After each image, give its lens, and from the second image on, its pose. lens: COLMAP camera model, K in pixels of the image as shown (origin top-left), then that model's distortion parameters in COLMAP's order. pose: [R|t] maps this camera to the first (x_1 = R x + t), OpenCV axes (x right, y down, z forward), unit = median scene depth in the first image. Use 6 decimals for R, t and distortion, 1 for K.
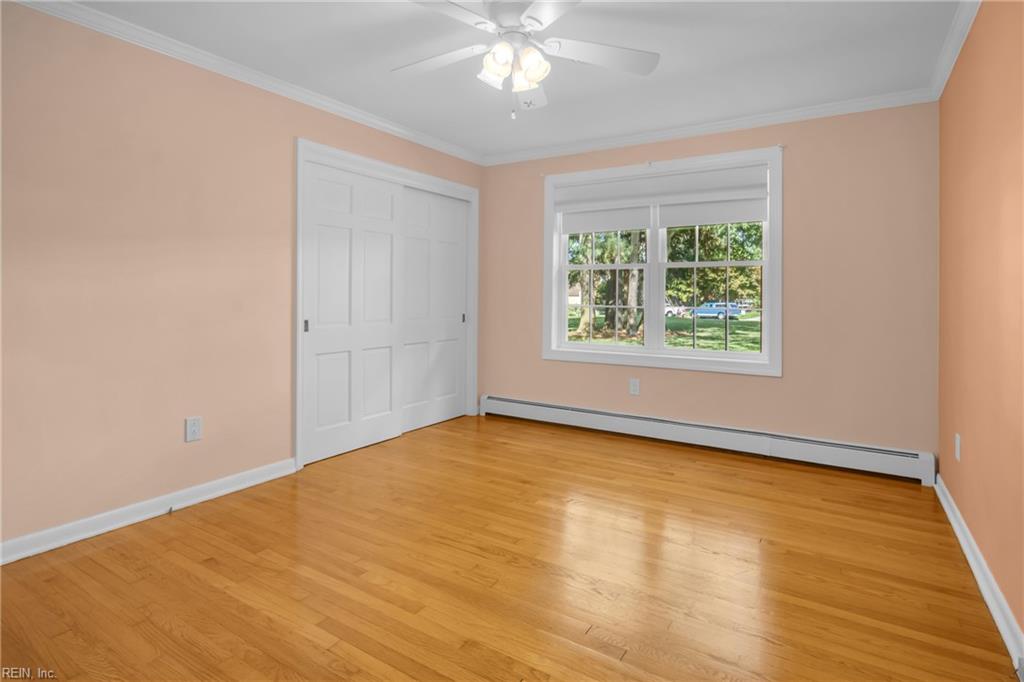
lens RADIAL K [[535.5, 0, 510.7], [0, 535.5, 290.8], [0, 0, 1]] dist [-0.001430, 0.000301]
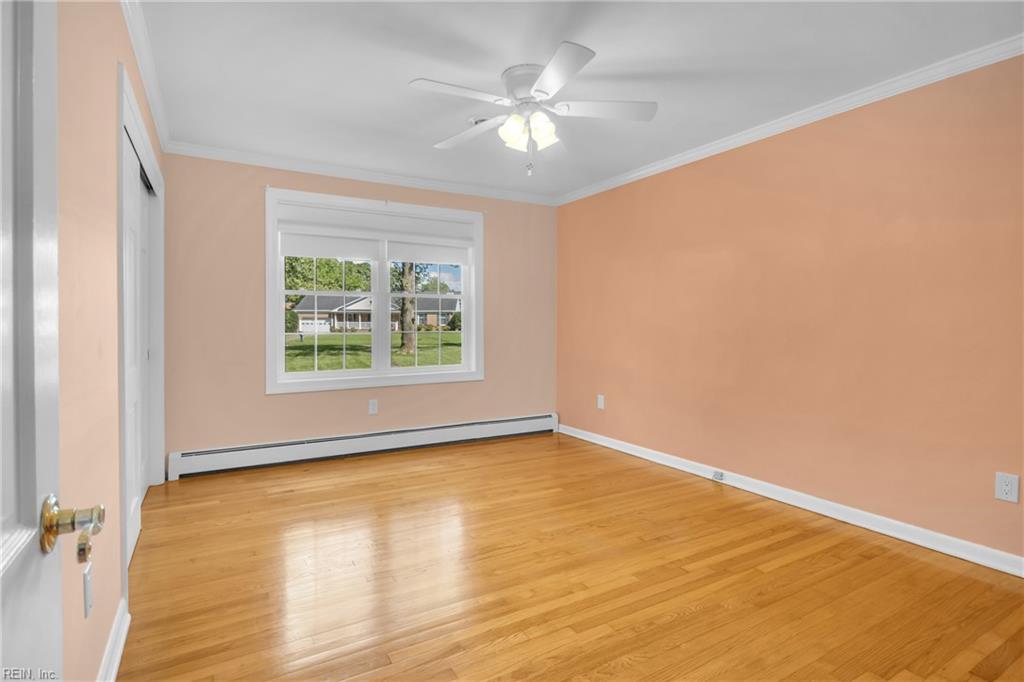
lens RADIAL K [[517.4, 0, 511.2], [0, 517.4, 330.7], [0, 0, 1]] dist [-0.013313, -0.000036]
pose [[0.459958, -0.022718, 0.887650, -0.638146], [-0.005176, 0.999587, 0.028265, -0.005584], [-0.887926, -0.017595, 0.459650, 0.312988]]
